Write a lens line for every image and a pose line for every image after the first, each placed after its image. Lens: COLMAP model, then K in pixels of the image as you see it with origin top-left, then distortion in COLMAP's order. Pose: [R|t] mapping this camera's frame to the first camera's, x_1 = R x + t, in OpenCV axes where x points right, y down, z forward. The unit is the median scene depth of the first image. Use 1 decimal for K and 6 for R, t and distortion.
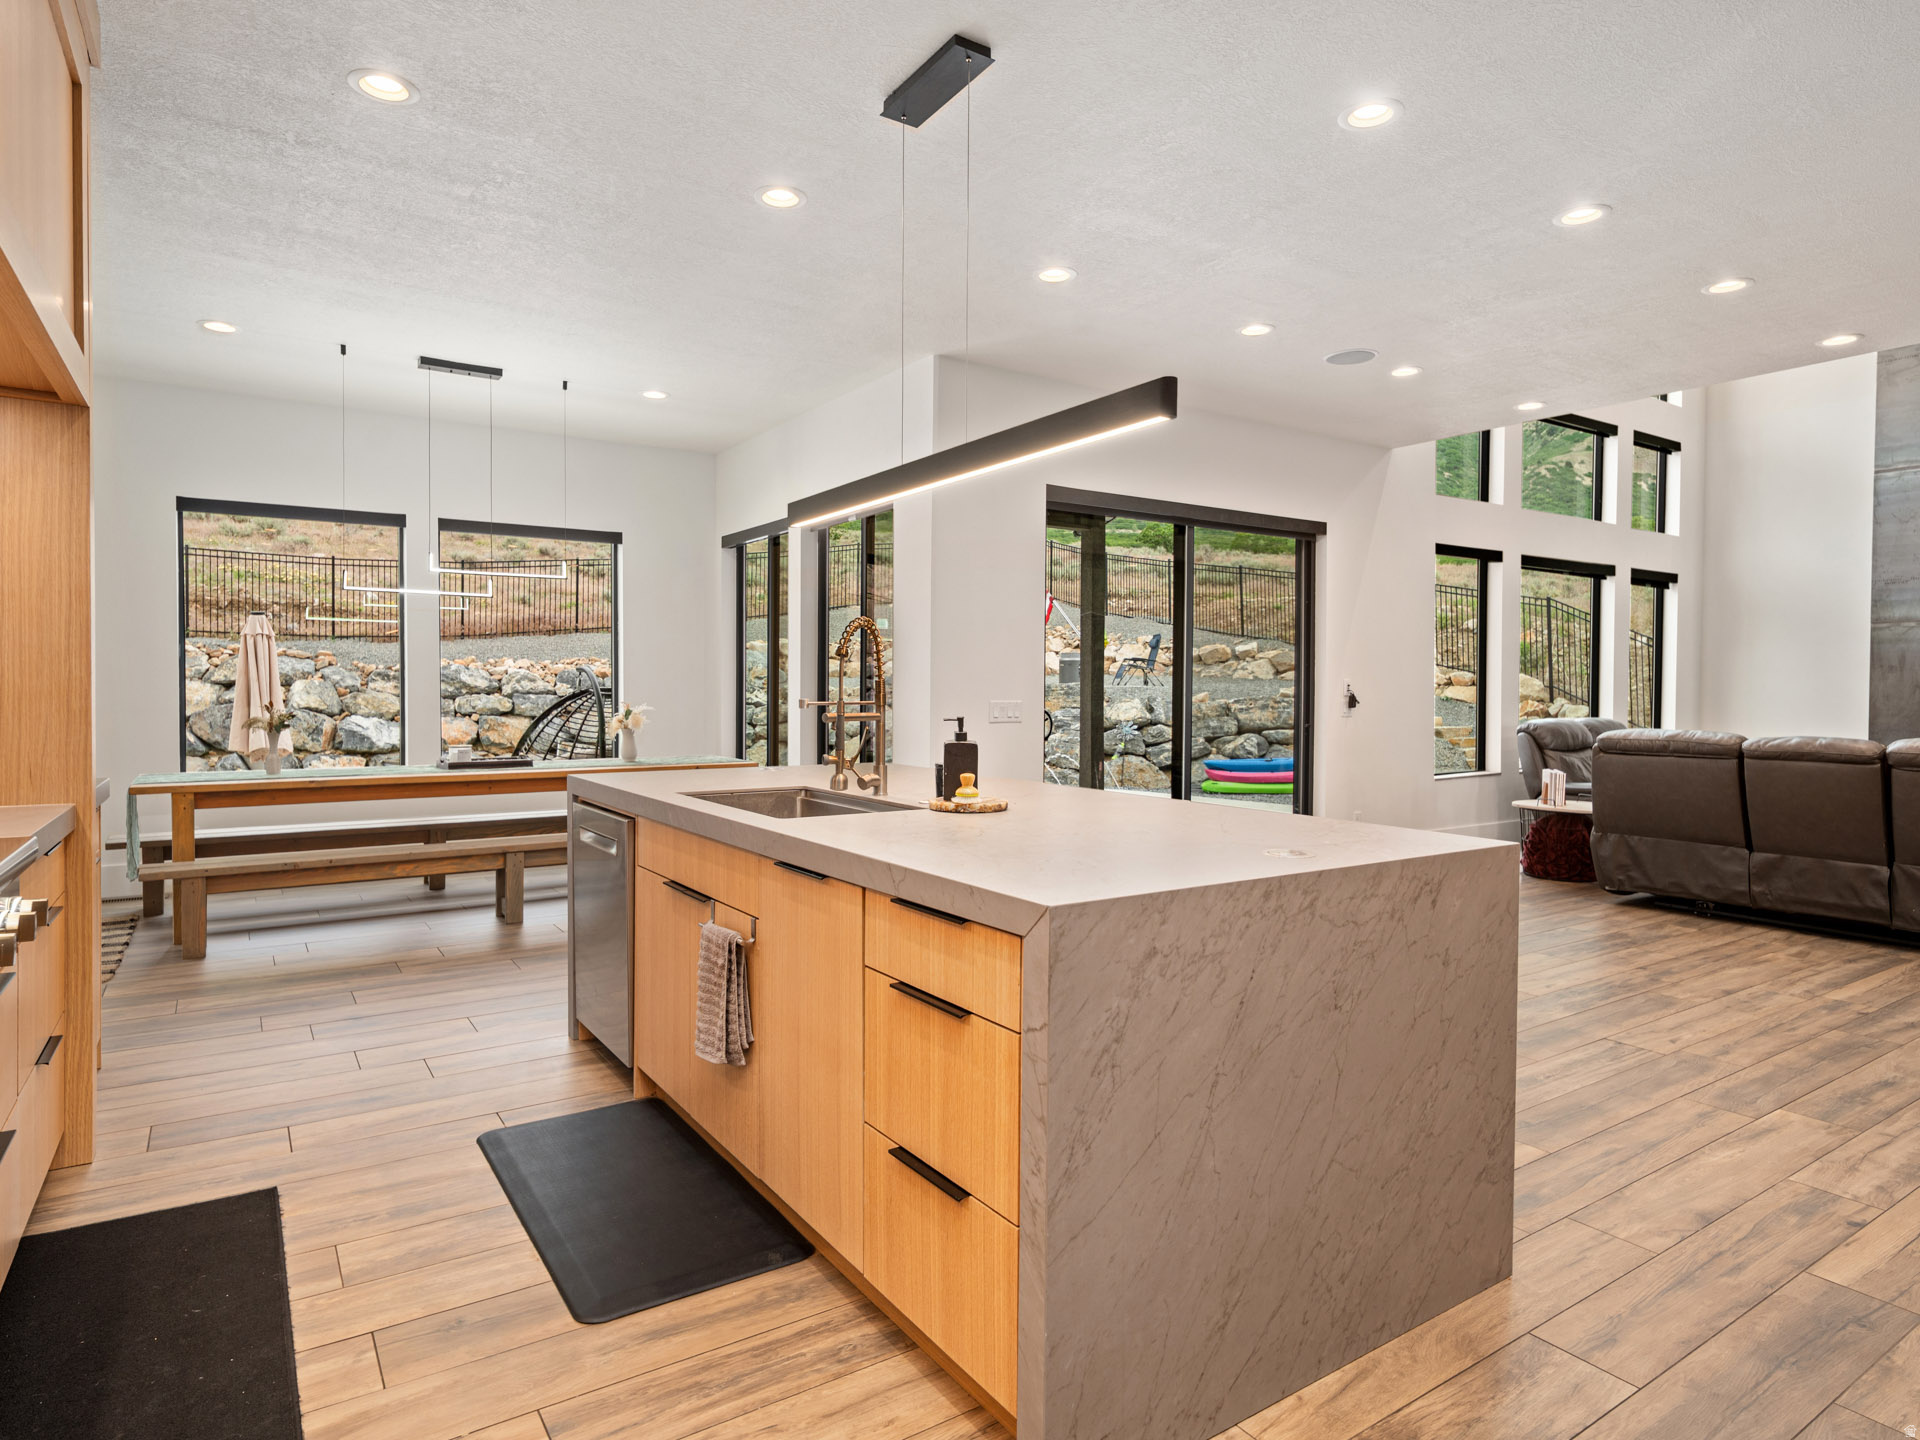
lens RADIAL K [[1047.1, 0, 968.9], [0, 1047.1, 717.1], [0, 0, 1]] dist [0.007765, -0.001496]
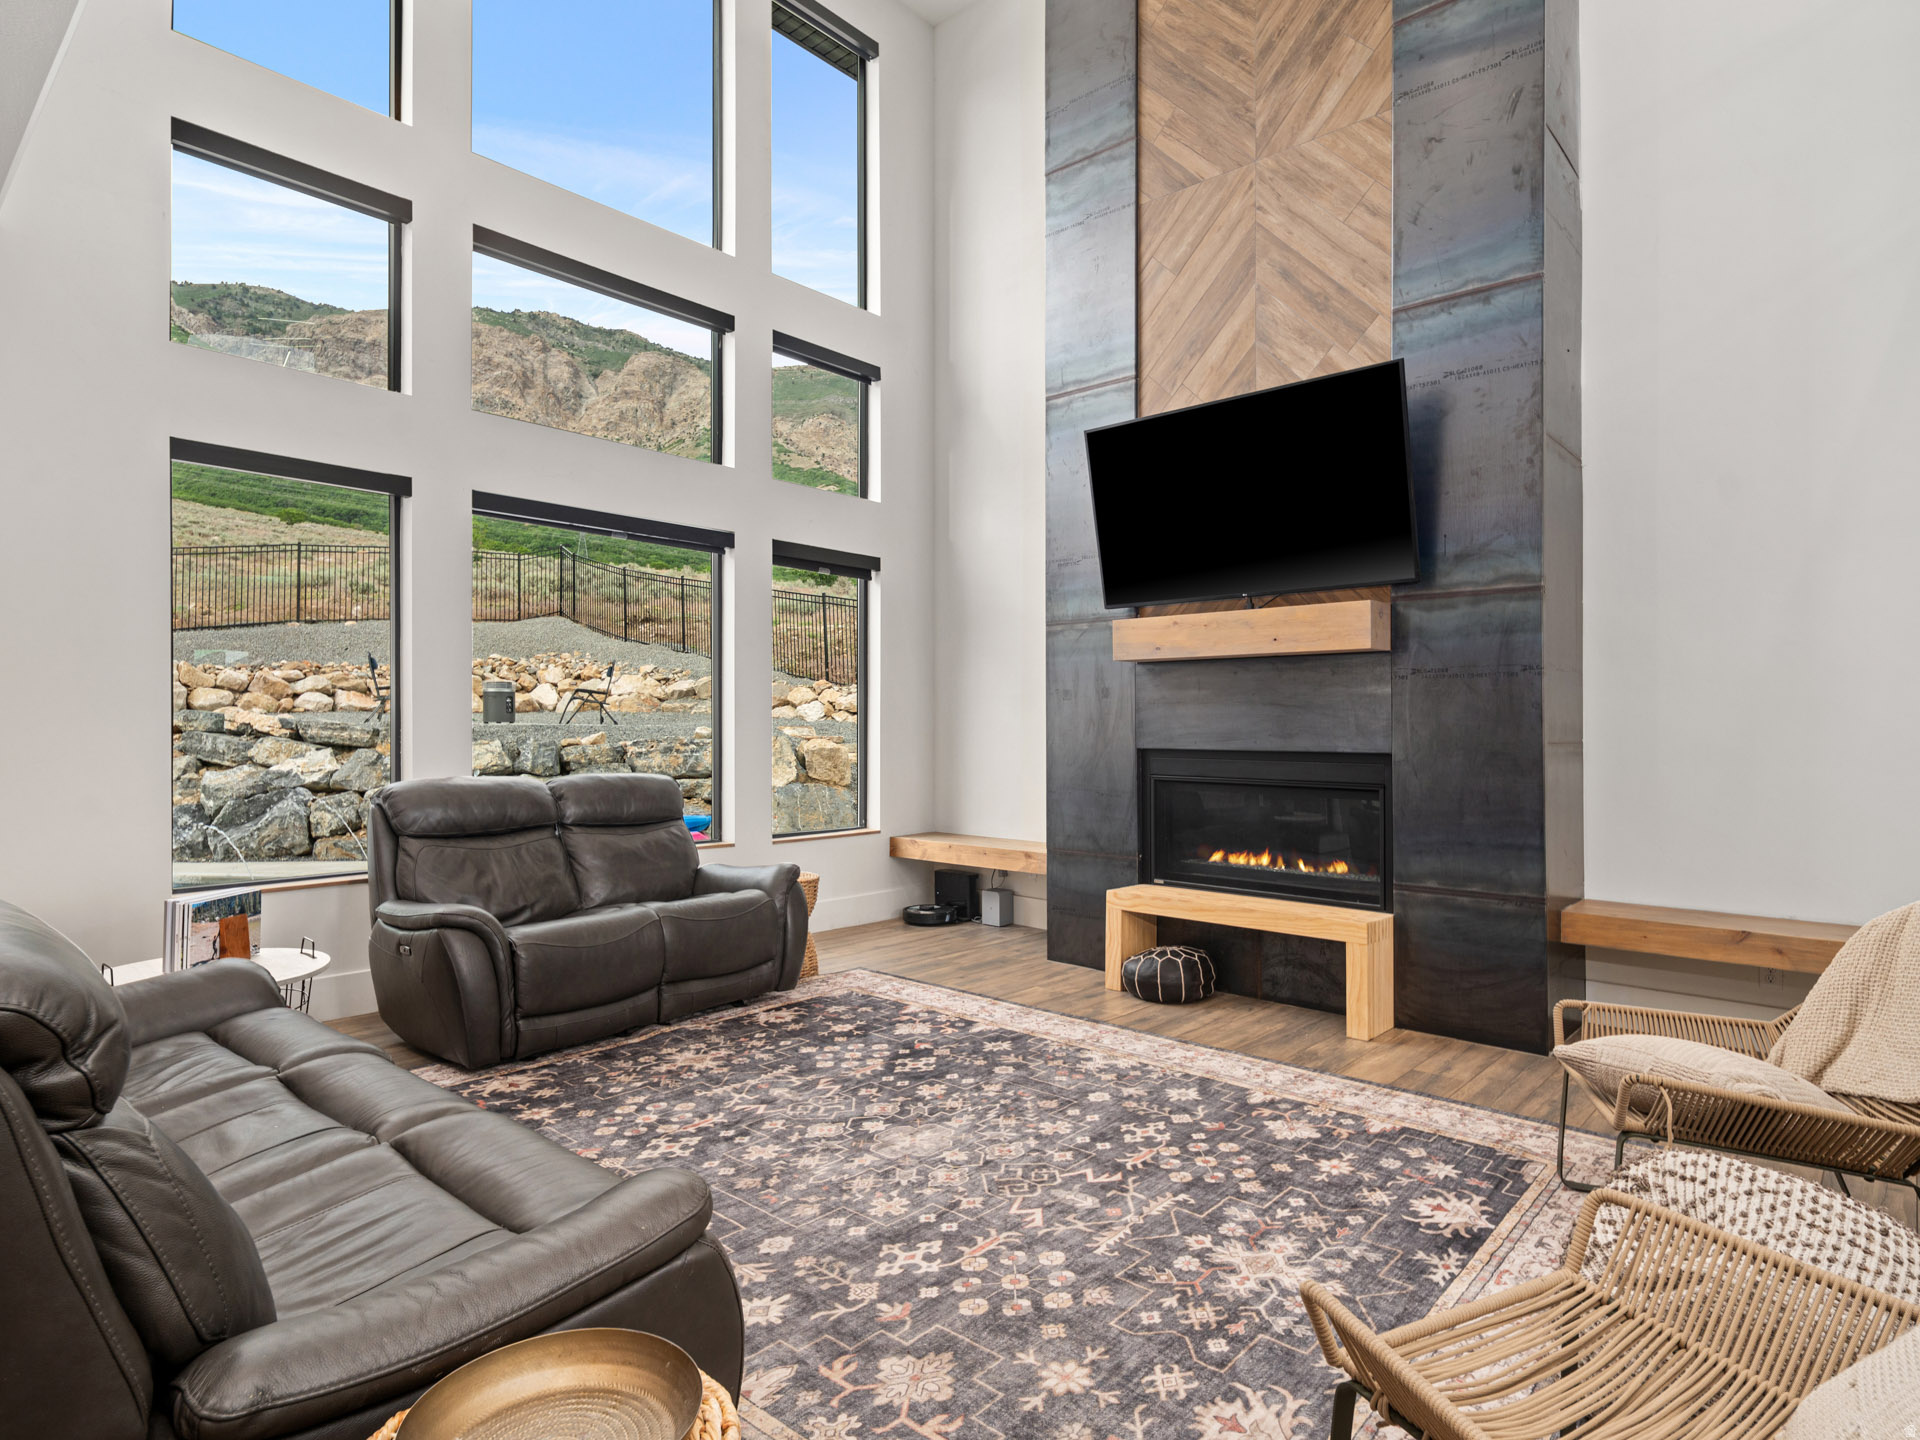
lens RADIAL K [[1047.1, 0, 993.4], [0, 1047.1, 715.7], [0, 0, 1]] dist [0.007765, -0.001496]
pose [[0.962271, 0.004702, 0.272052, 0.647430], [0.005917, 0.999253, -0.038200, -0.007874], [-0.272028, 0.038369, 0.961524, 0.379520]]
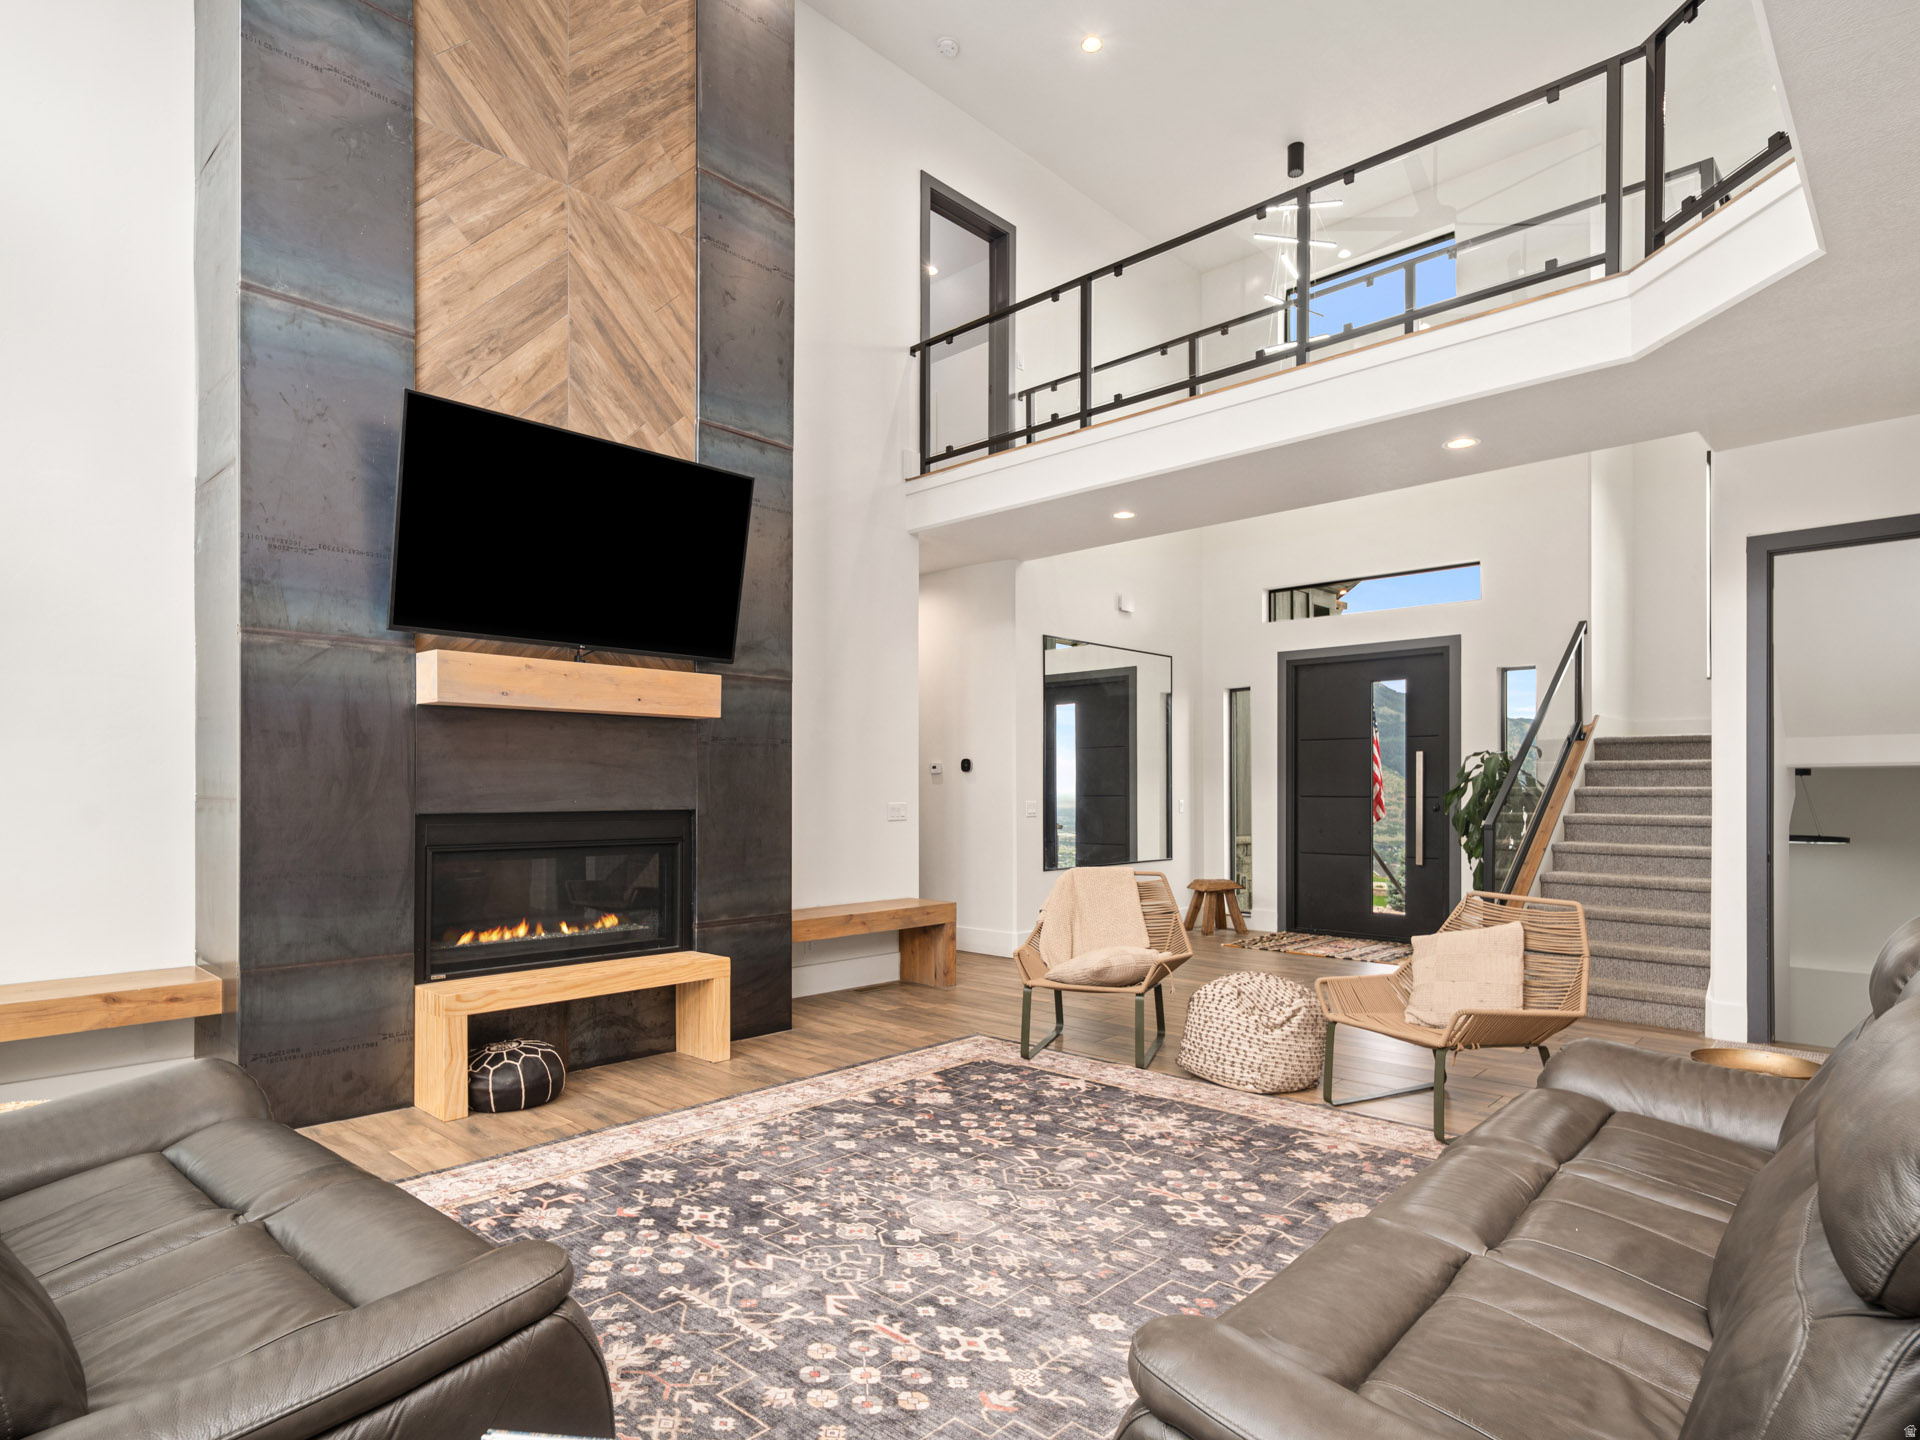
lens RADIAL K [[1047.1, 0, 918.0], [0, 1047.1, 778.6], [0, 0, 1]] dist [0.007765, -0.001496]
pose [[-0.205729, 0.003140, 0.978604, 0.377825], [0.022245, 0.999751, 0.001469, -0.023260], [-0.978356, 0.022072, -0.205748, 0.818958]]
